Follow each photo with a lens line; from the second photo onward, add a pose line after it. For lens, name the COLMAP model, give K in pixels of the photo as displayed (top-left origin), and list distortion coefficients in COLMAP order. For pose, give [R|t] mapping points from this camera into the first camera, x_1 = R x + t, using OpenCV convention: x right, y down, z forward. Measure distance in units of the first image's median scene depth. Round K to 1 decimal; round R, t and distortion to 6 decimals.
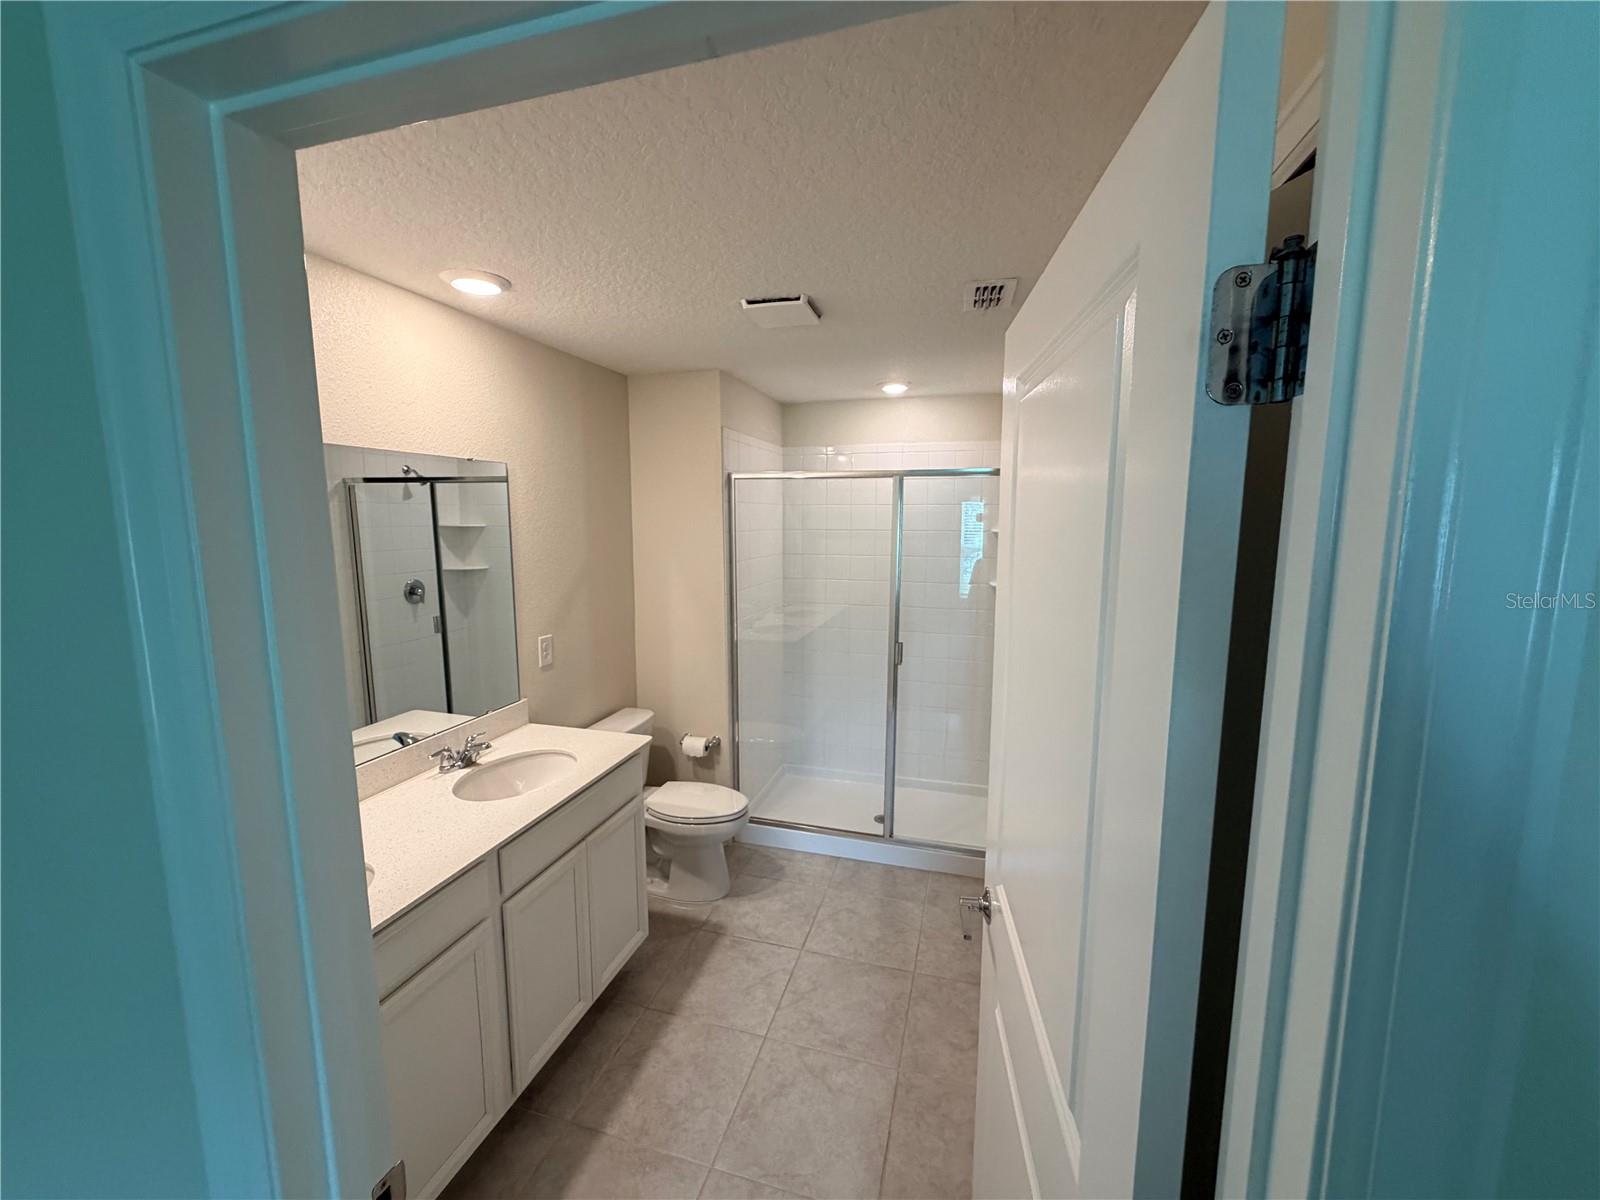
lens RADIAL K [[635.1, 0, 797.4], [0, 635.1, 602.2], [0, 0, 1]] dist [-0.001065, -0.000541]
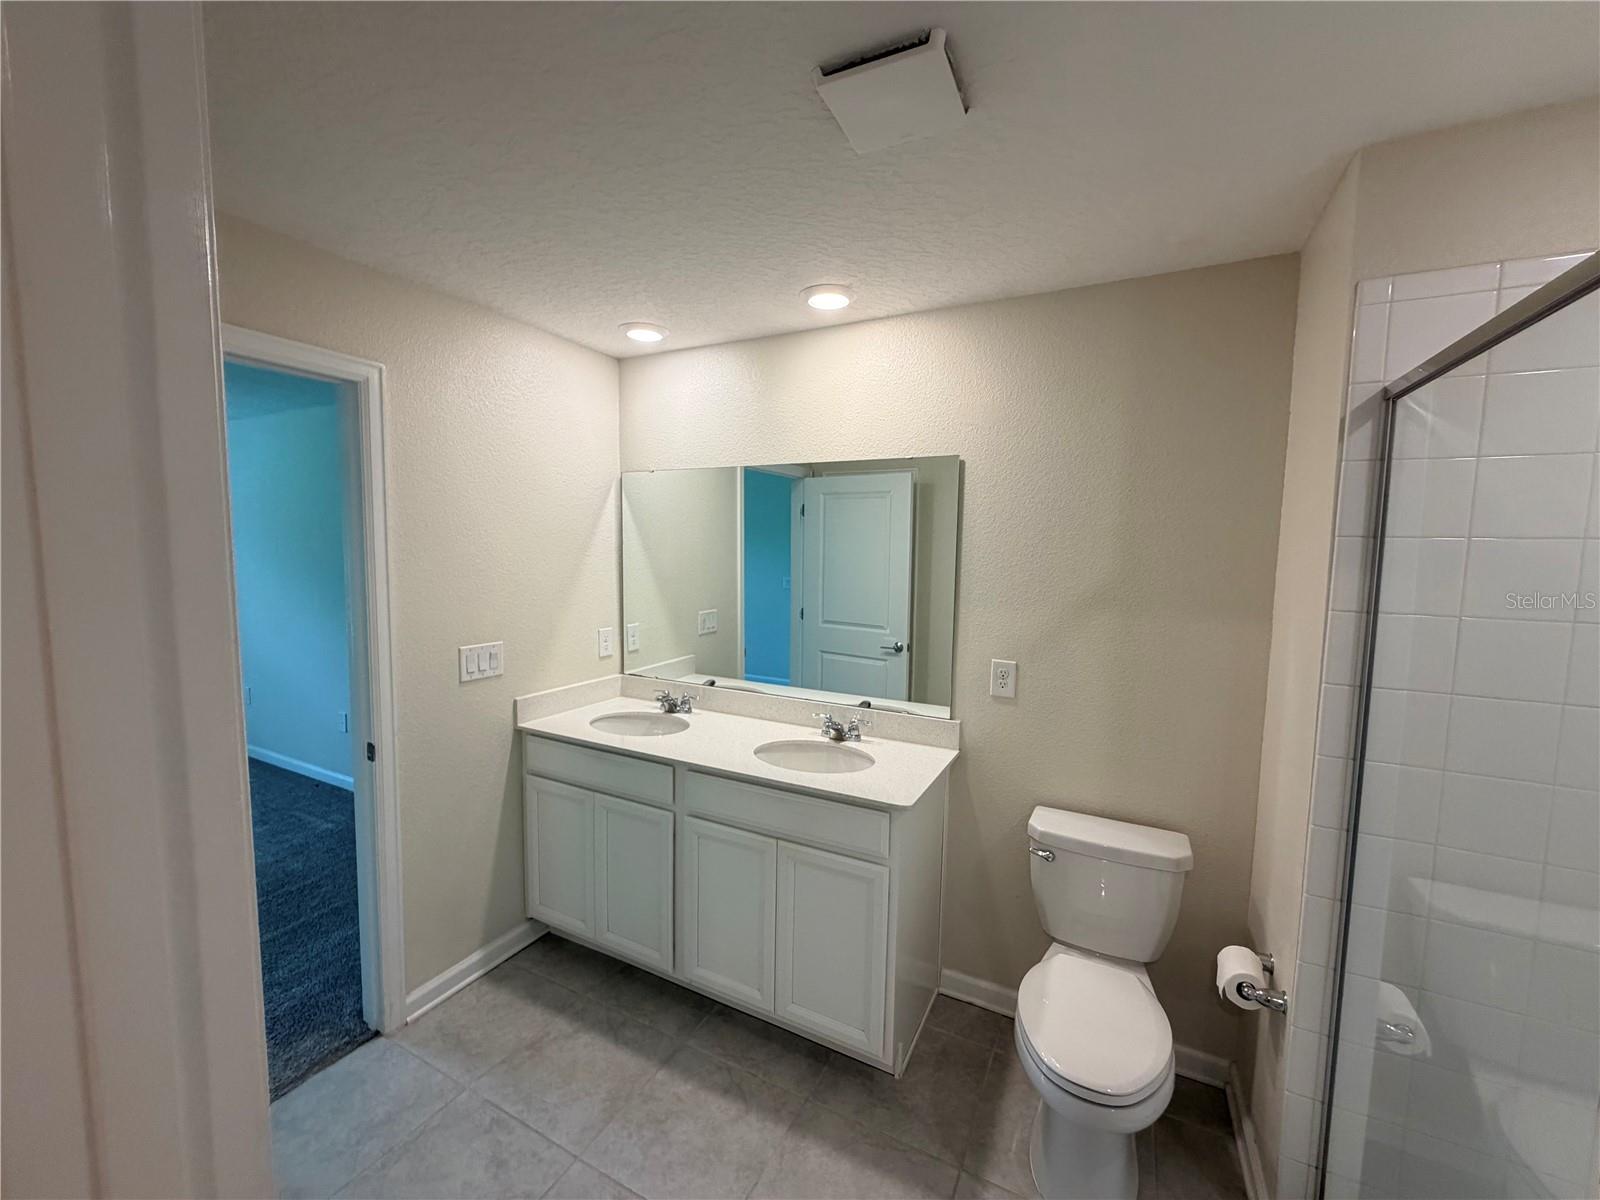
lens RADIAL K [[635.1, 0, 794.5], [0, 635.1, 601.5], [0, 0, 1]] dist [-0.001065, -0.000541]
pose [[-0.201270, 0.082370, -0.976066, 0.464569], [-0.142746, 0.983354, 0.112420, -0.077558], [0.969079, 0.161956, -0.186161, 0.928719]]
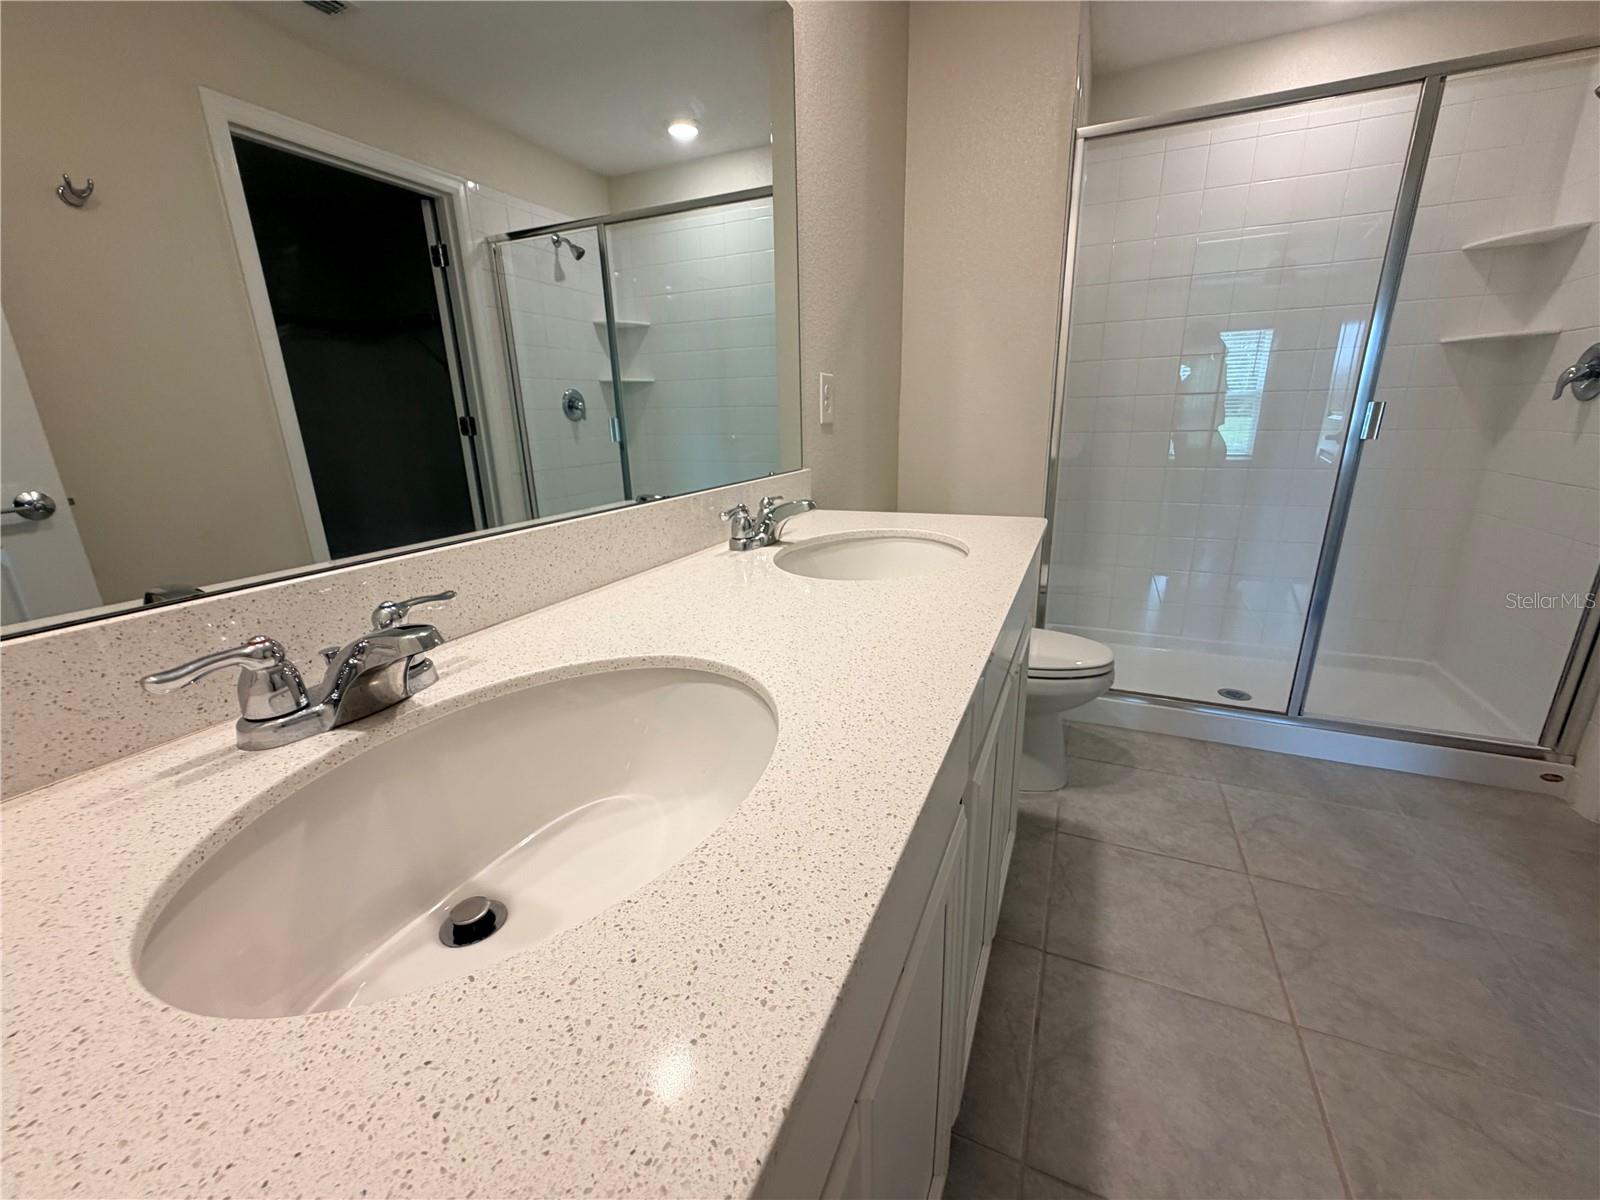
lens RADIAL K [[635.1, 0, 796.1], [0, 635.1, 603.3], [0, 0, 1]] dist [-0.001065, -0.000541]
pose [[0.988800, 0.014844, -0.148505, -0.349369], [0.008557, 0.987766, 0.155706, 0.188105], [0.148999, -0.155233, 0.976577, 0.375251]]
